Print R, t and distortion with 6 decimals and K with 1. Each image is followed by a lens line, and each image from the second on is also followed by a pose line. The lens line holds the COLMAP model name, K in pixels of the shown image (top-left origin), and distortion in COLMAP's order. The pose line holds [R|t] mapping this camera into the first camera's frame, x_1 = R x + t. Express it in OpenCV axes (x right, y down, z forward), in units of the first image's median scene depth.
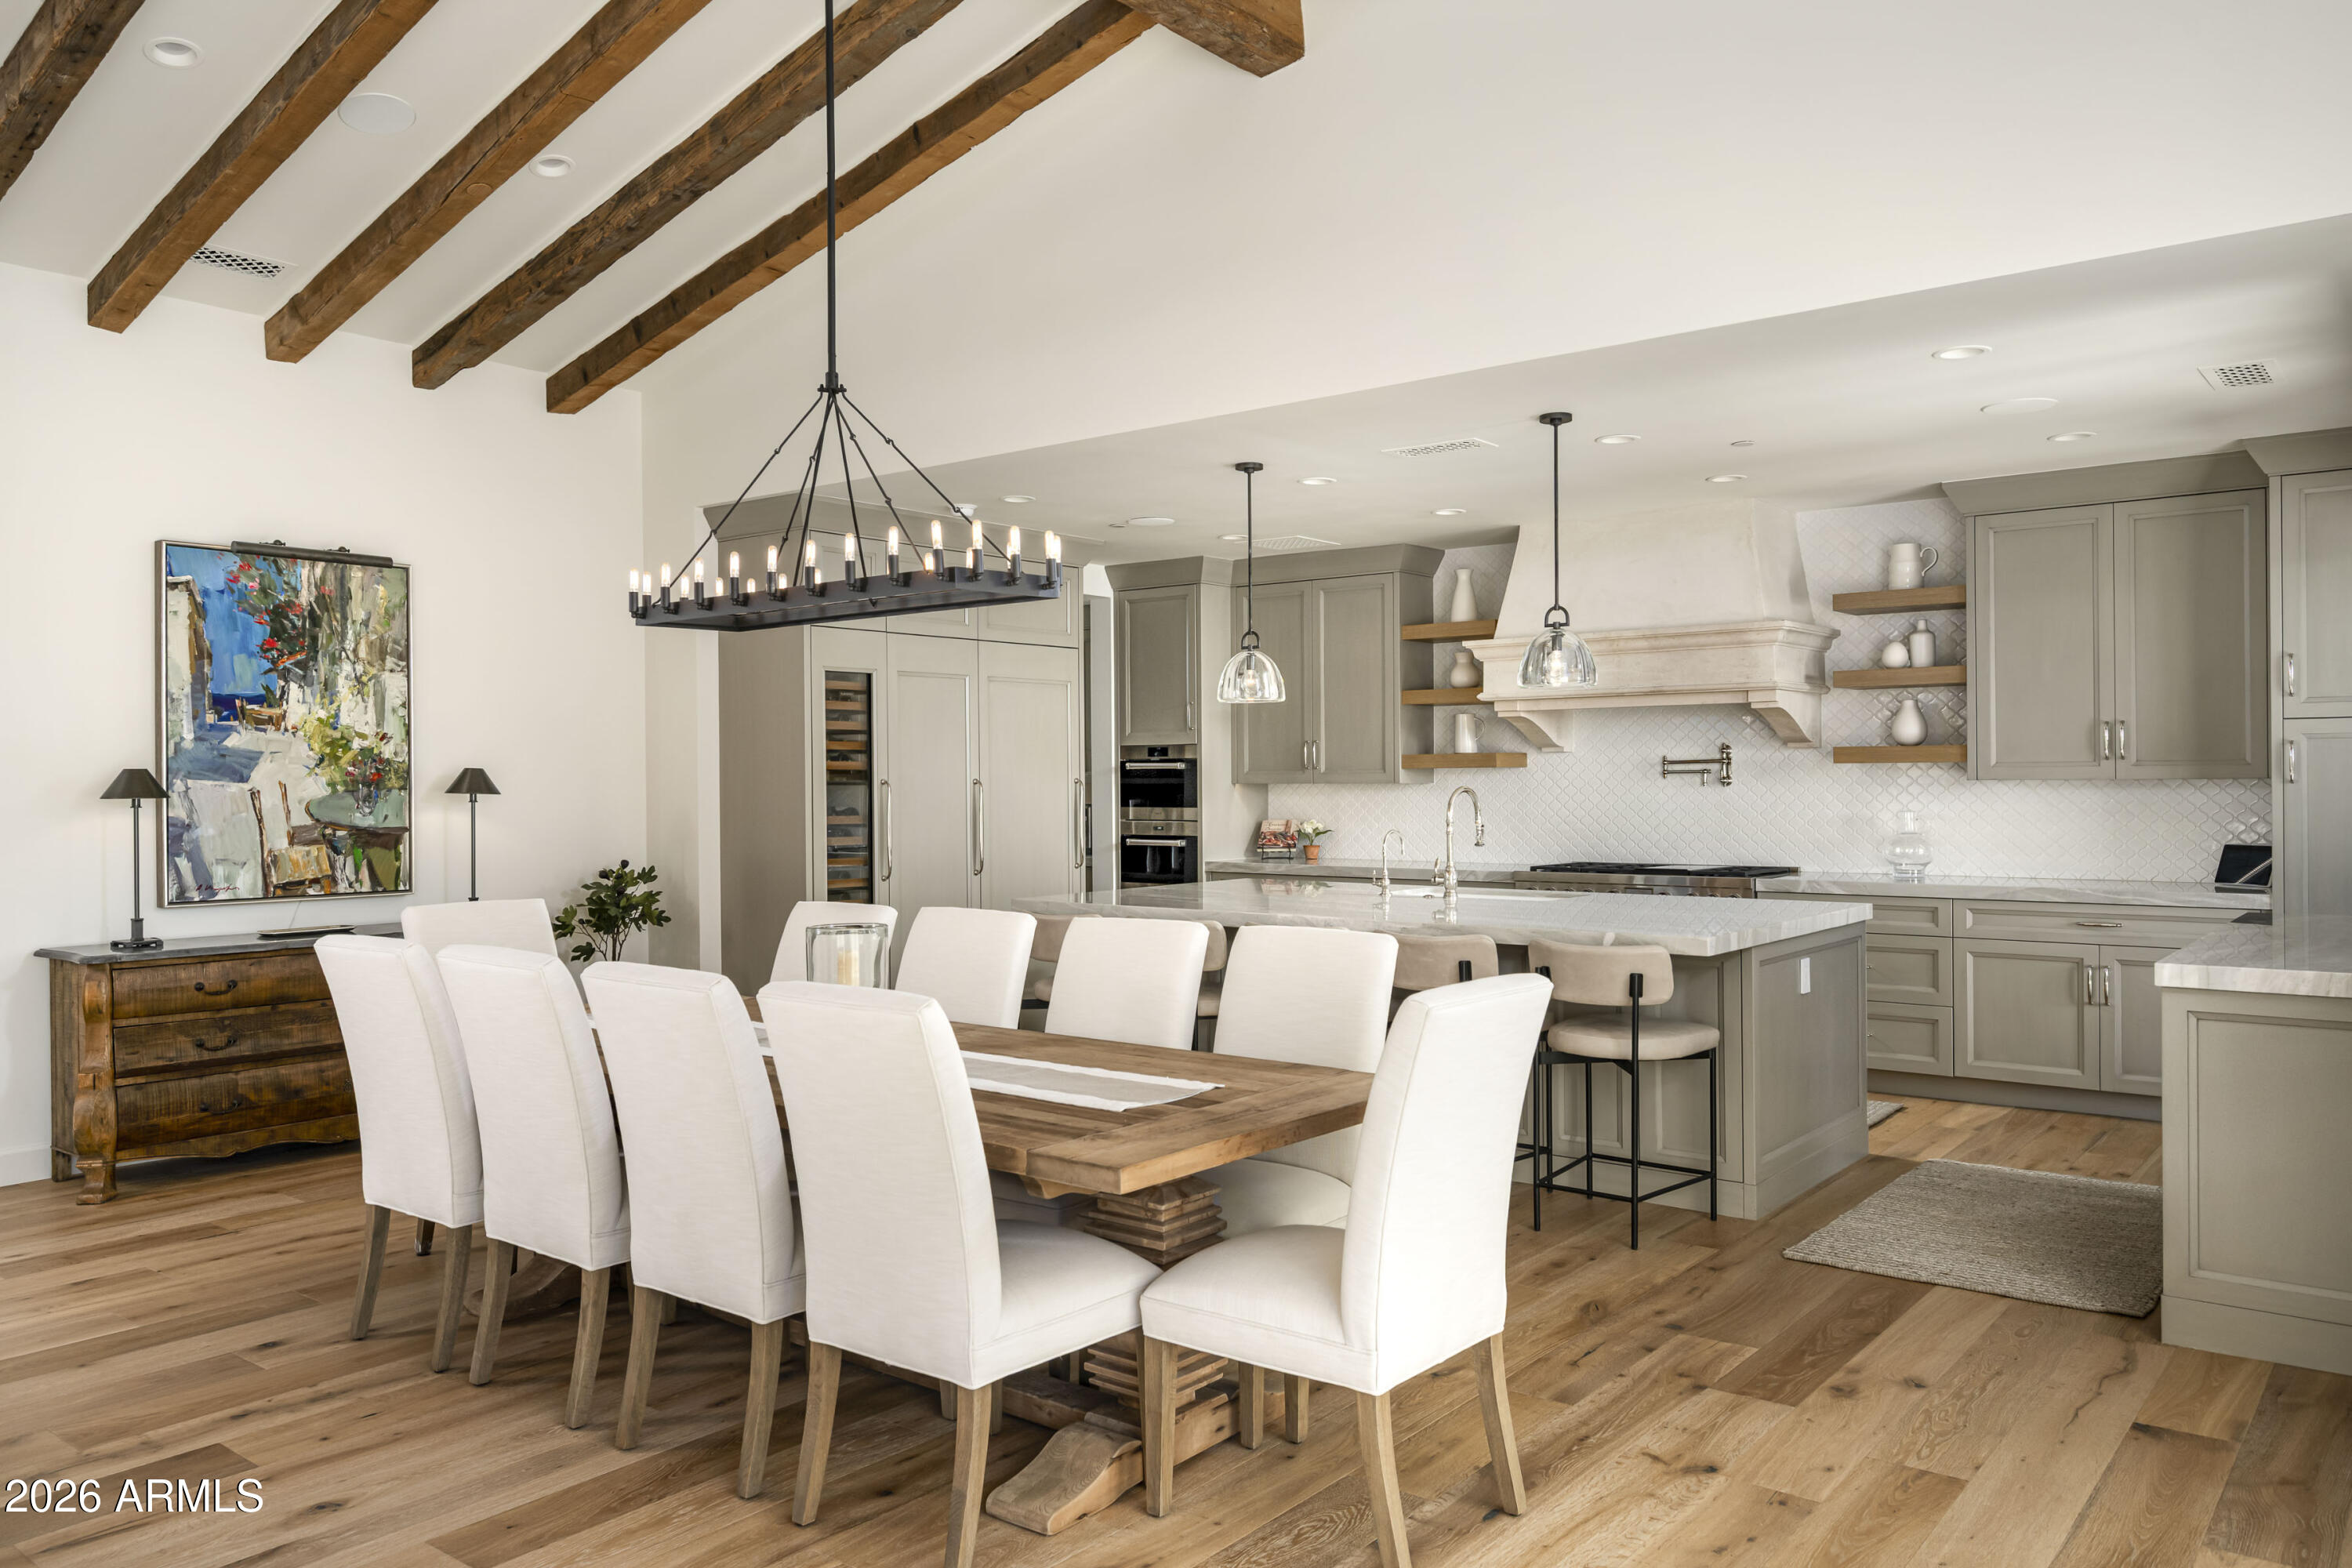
lens RADIAL K [[1681.9, 0, 1176.0], [0, 1681.9, 784.0], [0, 0, 1]] dist [-0.001150, 0.000513]
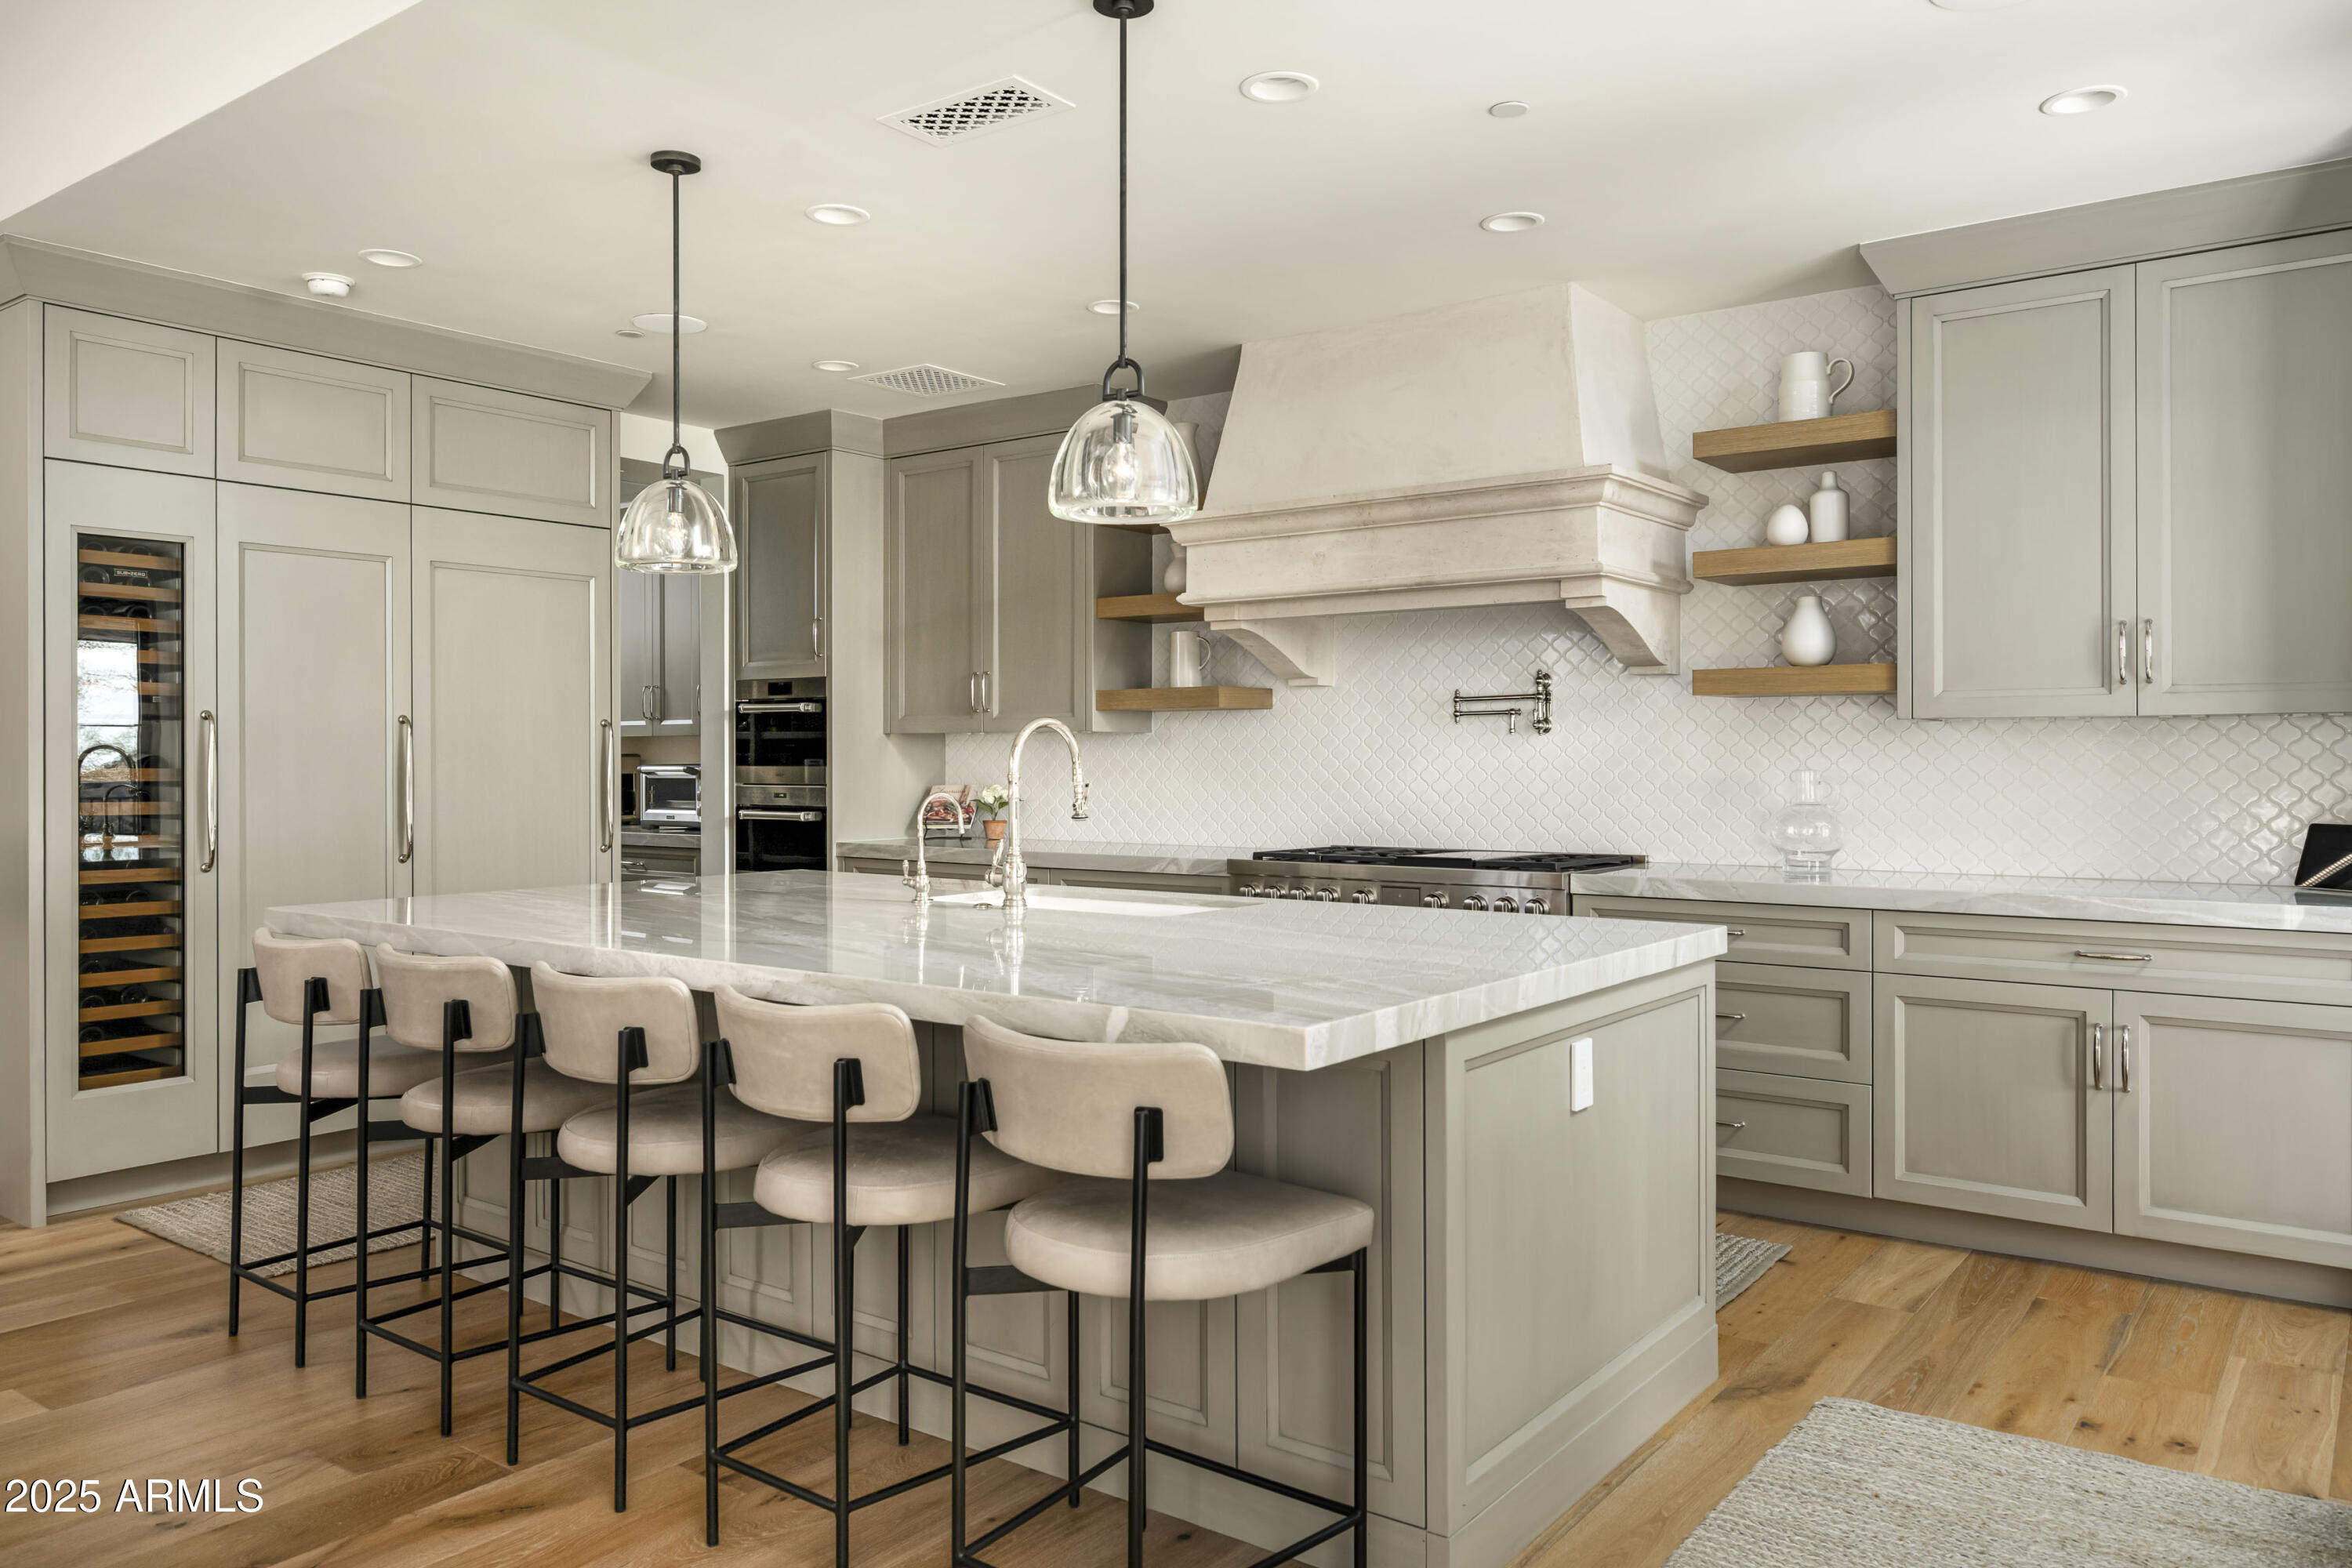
lens RADIAL K [[1662.4, 0, 1177.8], [0, 1662.4, 760.4], [0, 0, 1]] dist [0.002159, -0.001479]
pose [[0.999541, 0.005842, 0.029718, 0.173143], [-0.005790, 0.999982, -0.001821, 0.014753], [-0.029728, 0.001648, 0.999557, 0.365398]]
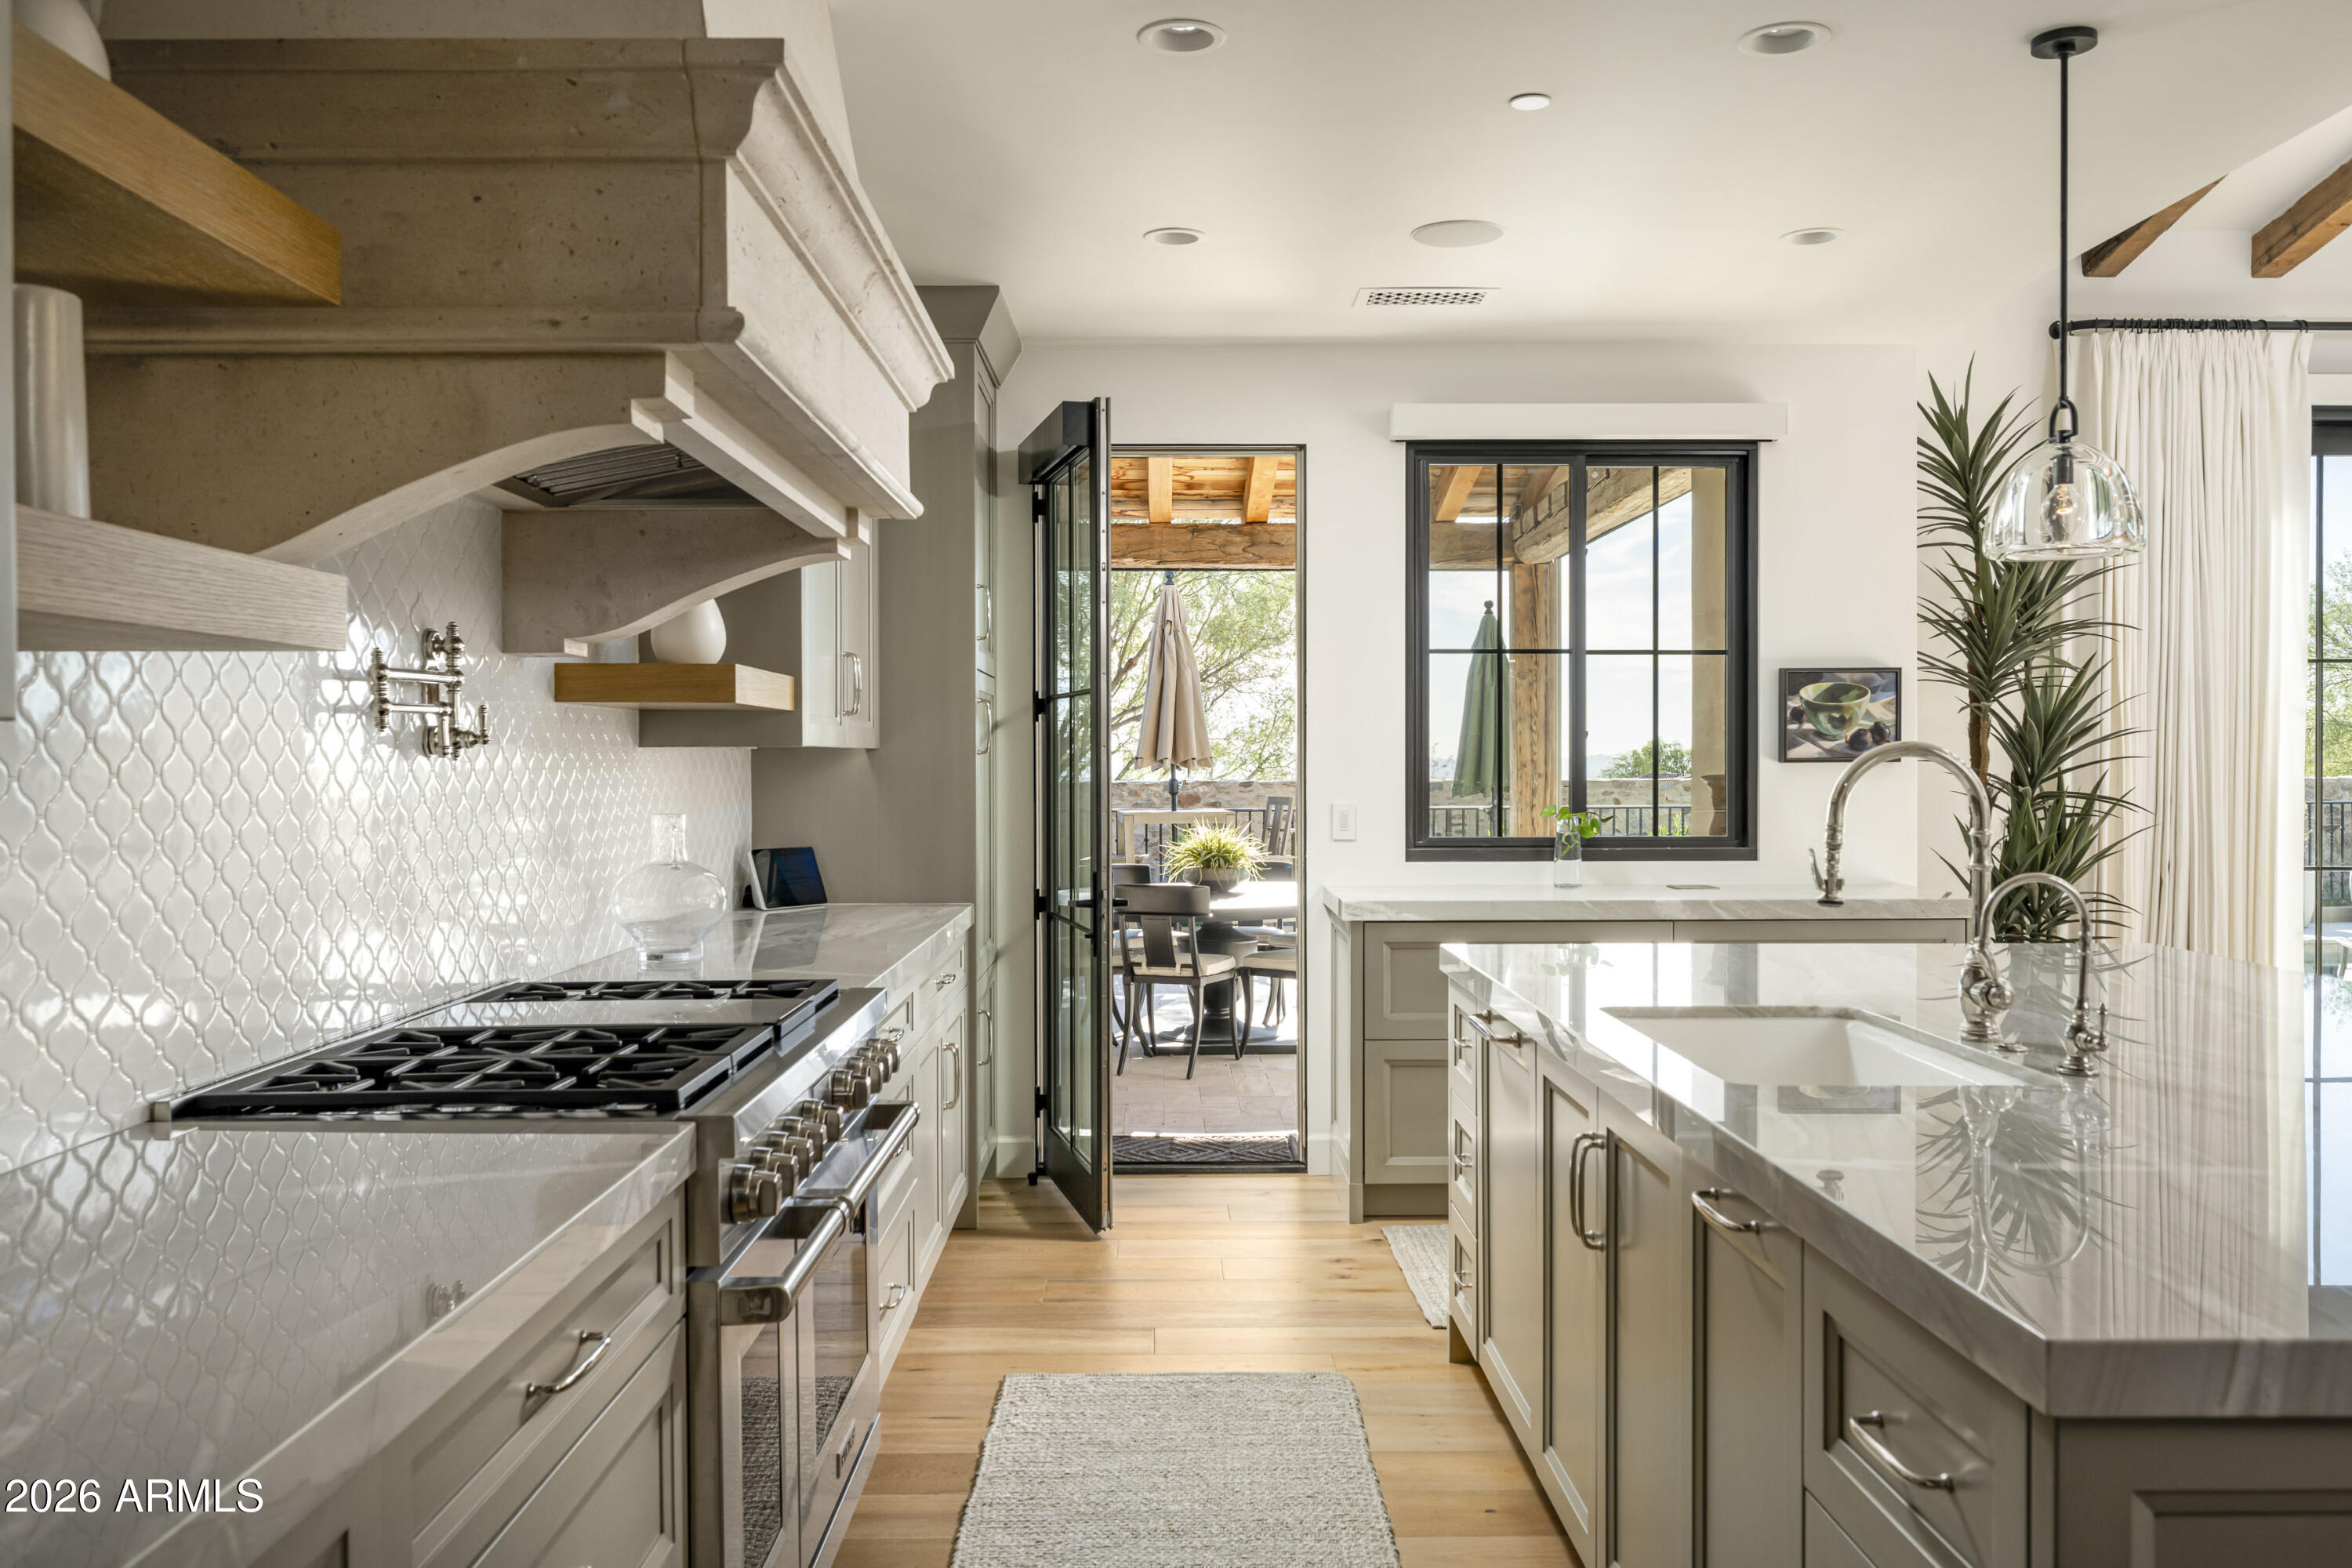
lens RADIAL K [[1848.8, 0, 1176.0], [0, 1848.8, 784.0], [0, 0, 1]] dist [0.003752, 0.001997]
pose [[-0.631007, -0.001015, 0.775777, -0.034833], [0.008717, 0.999927, 0.008398, 0.004626], [-0.775728, 0.012061, -0.630952, 1.190233]]
